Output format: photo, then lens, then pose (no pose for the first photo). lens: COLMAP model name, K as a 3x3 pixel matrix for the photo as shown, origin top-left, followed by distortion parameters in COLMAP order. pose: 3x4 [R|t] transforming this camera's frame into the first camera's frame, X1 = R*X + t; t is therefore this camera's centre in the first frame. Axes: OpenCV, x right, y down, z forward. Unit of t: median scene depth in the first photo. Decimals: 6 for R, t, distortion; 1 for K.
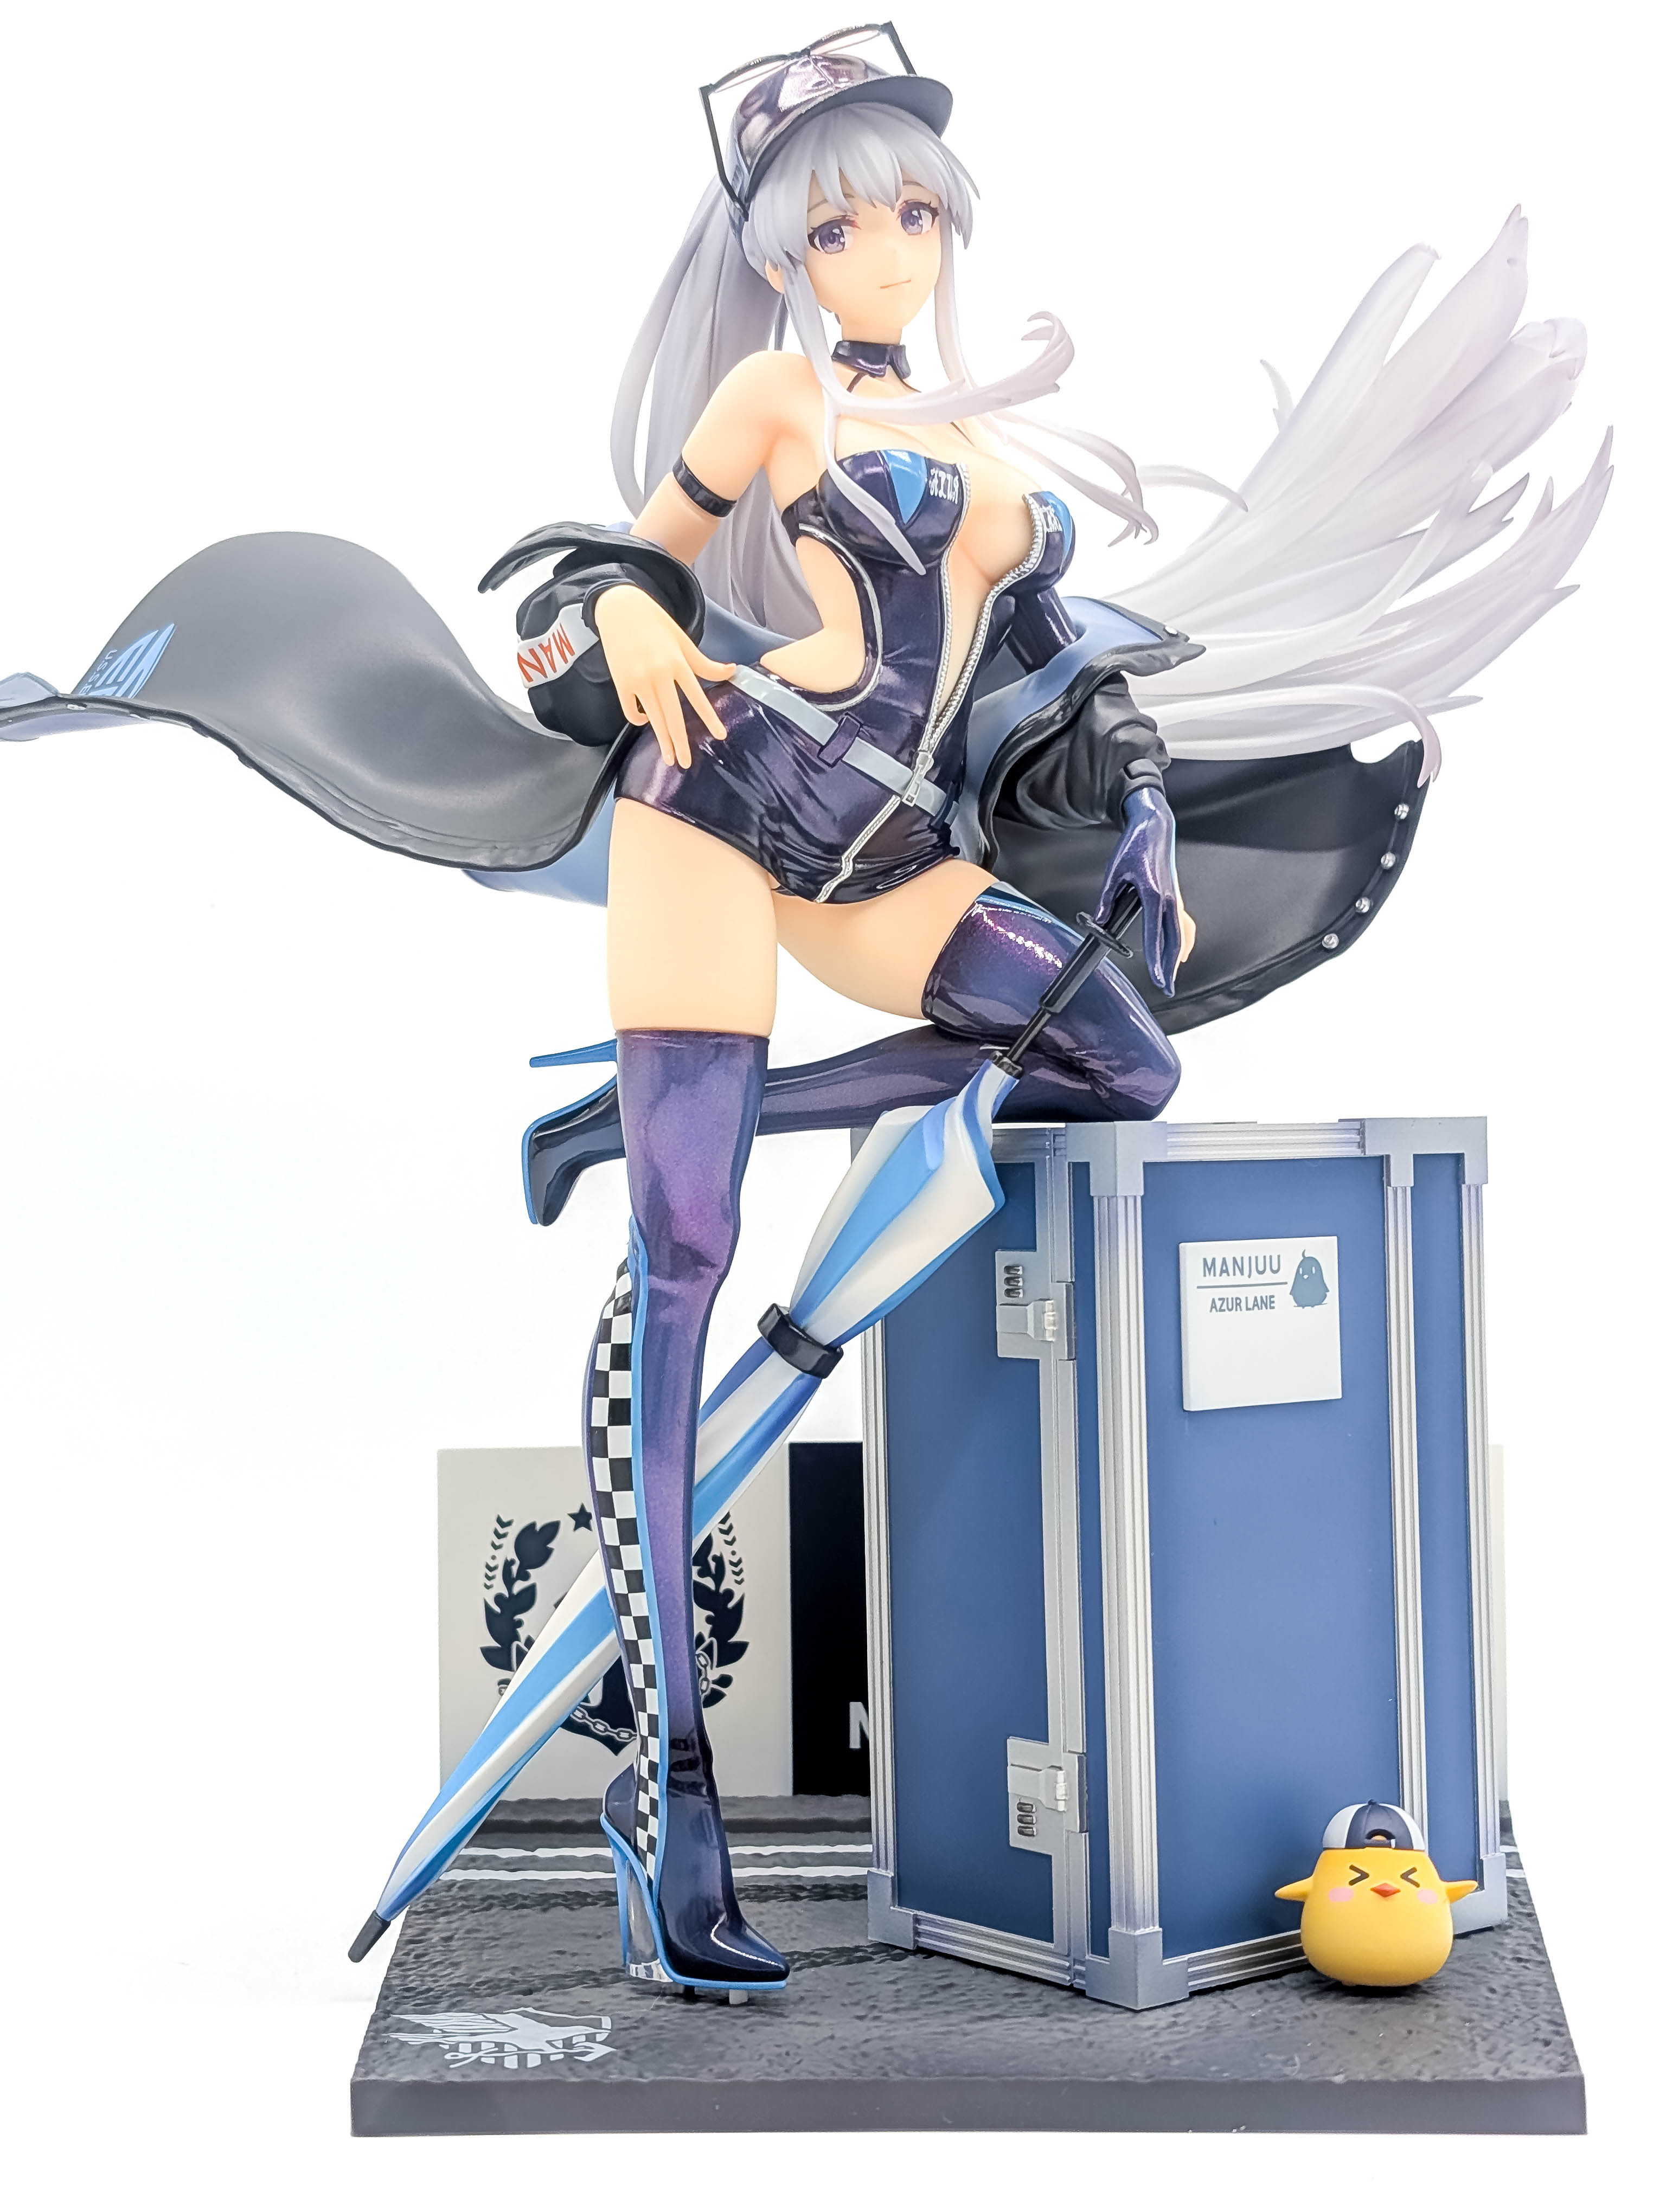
lens RADIAL K [[3478.9, 0, 833.0], [0, 3478.9, 1106.0], [0, 0, 1]] dist [0.288167, -1.338732]
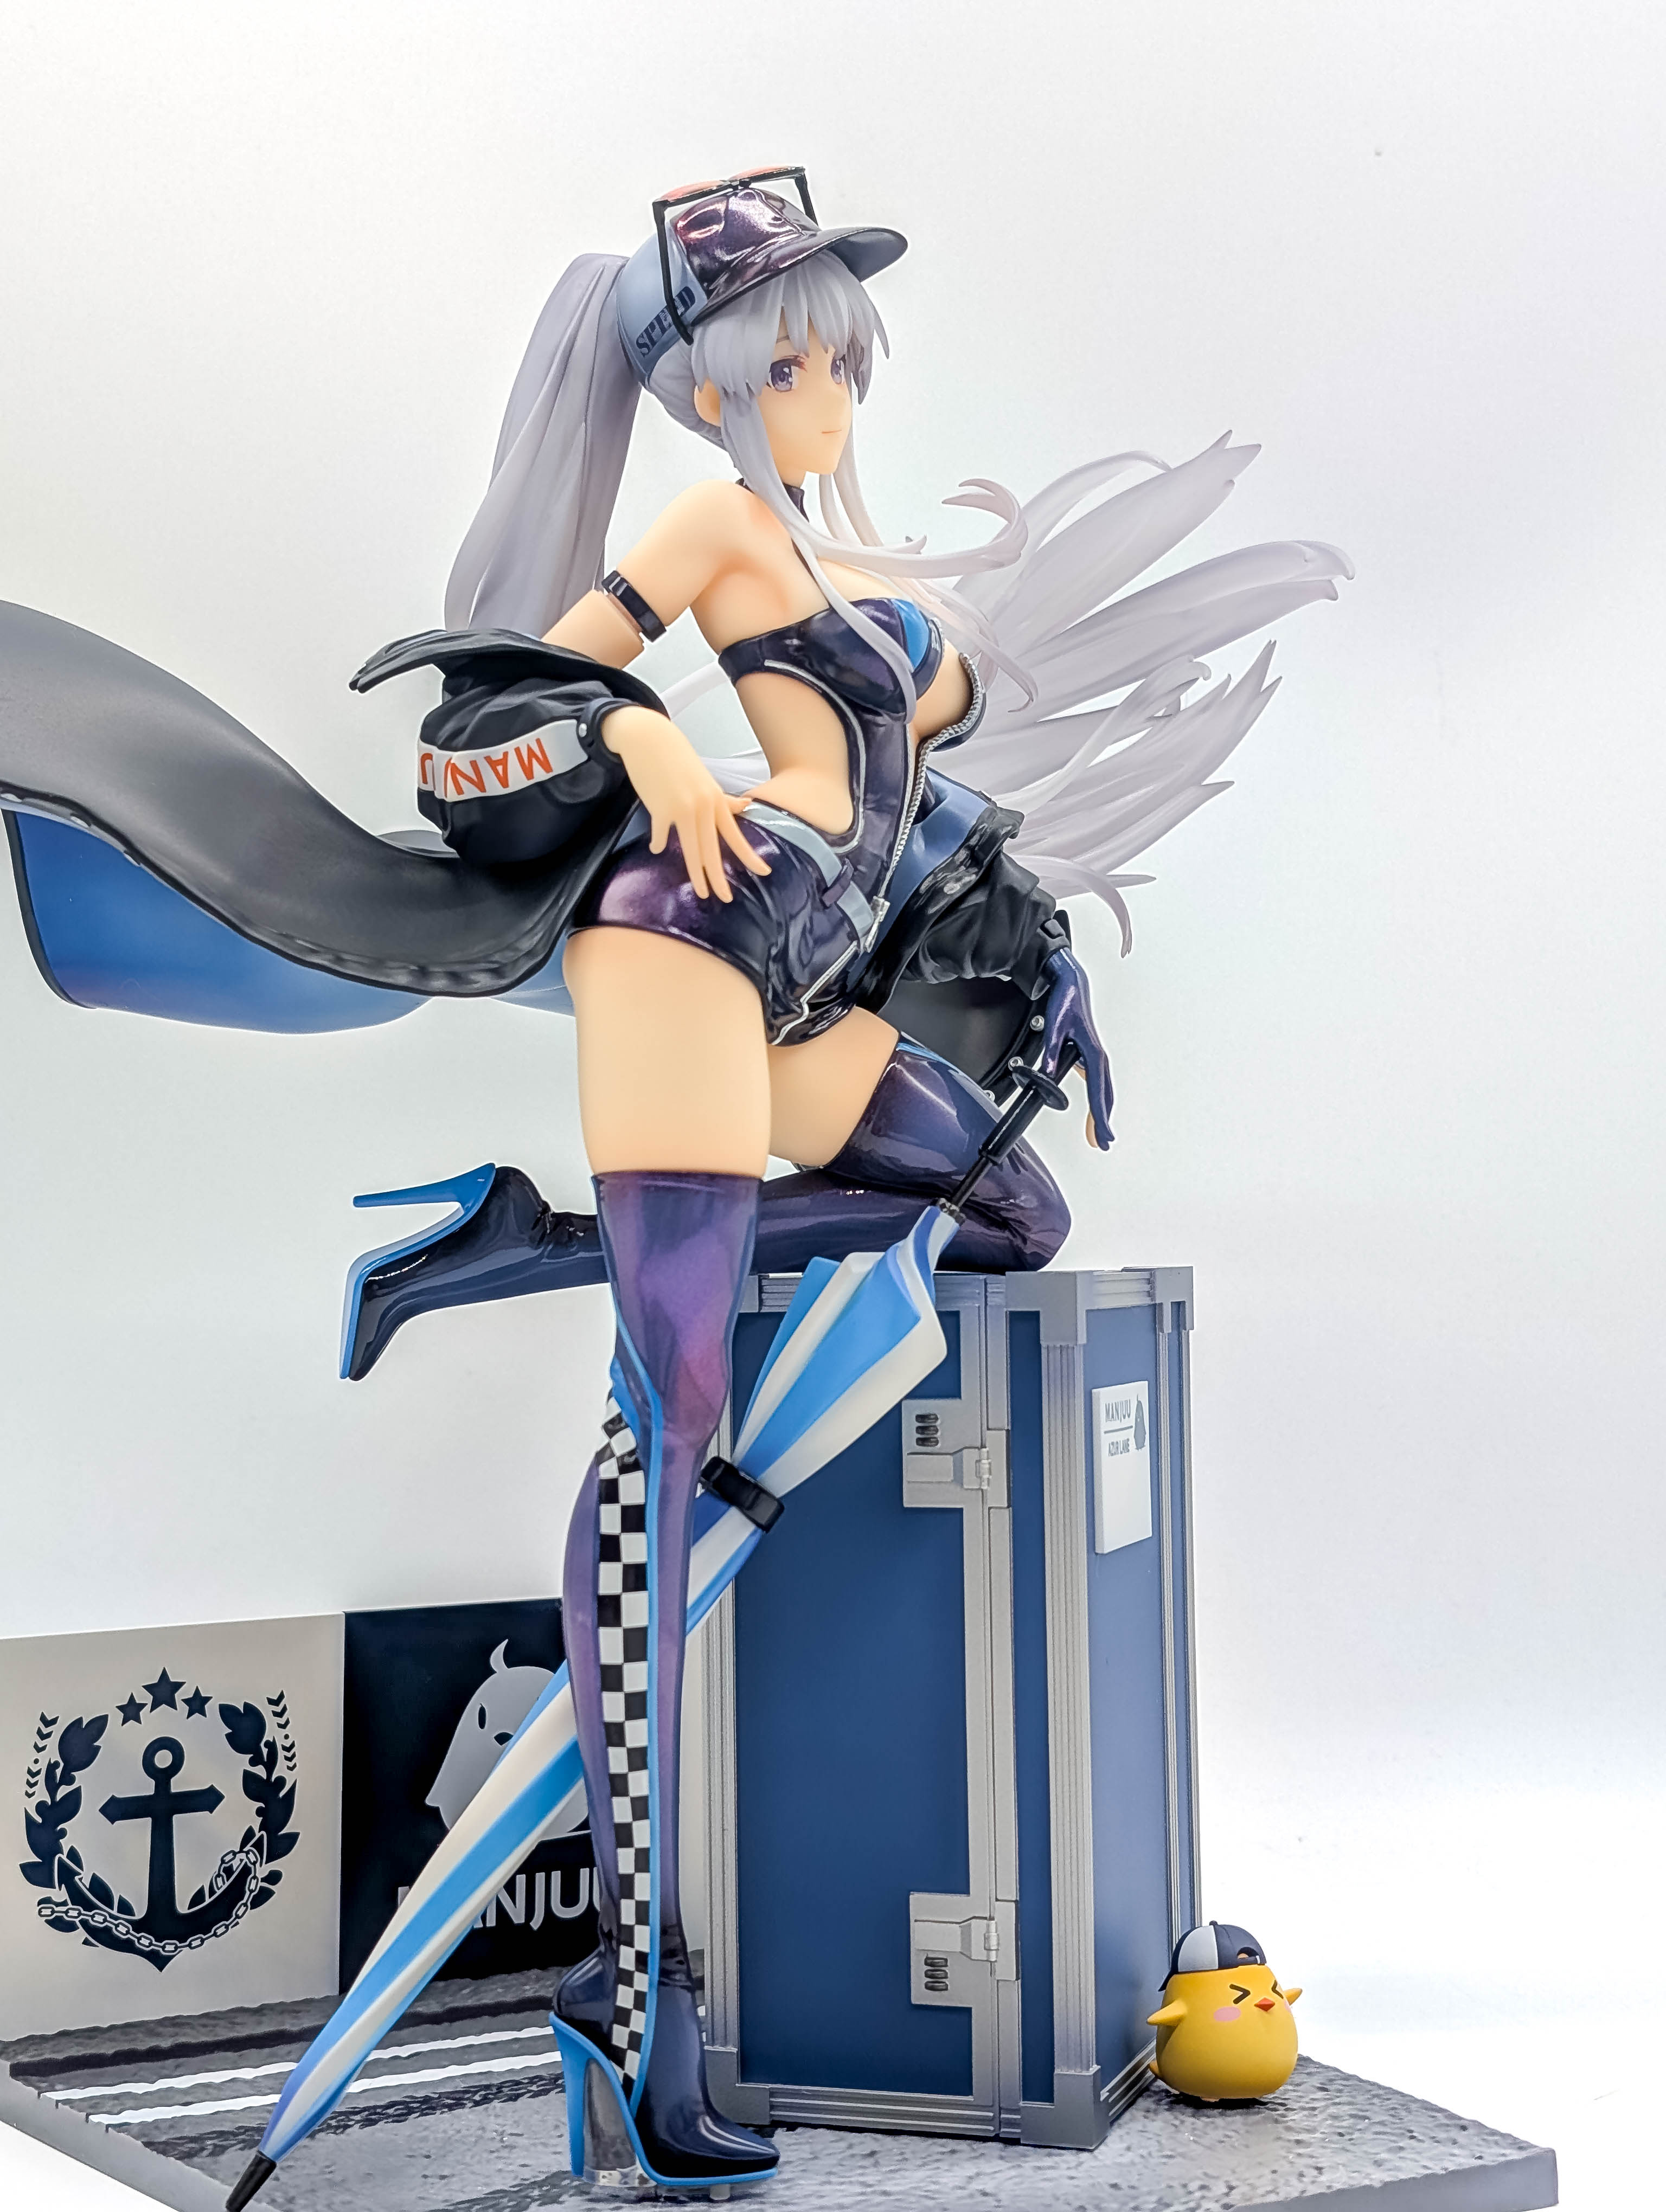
lens RADIAL K [[3478.9, 0, 833.0], [0, 3478.9, 1106.0], [0, 0, 1]] dist [0.288167, -1.338732]
pose [[0.840147, 0.030582, 0.541496, -0.517800], [-0.007895, 0.998993, -0.044170, 0.001911], [-0.542301, 0.032834, 0.839542, 0.170664]]
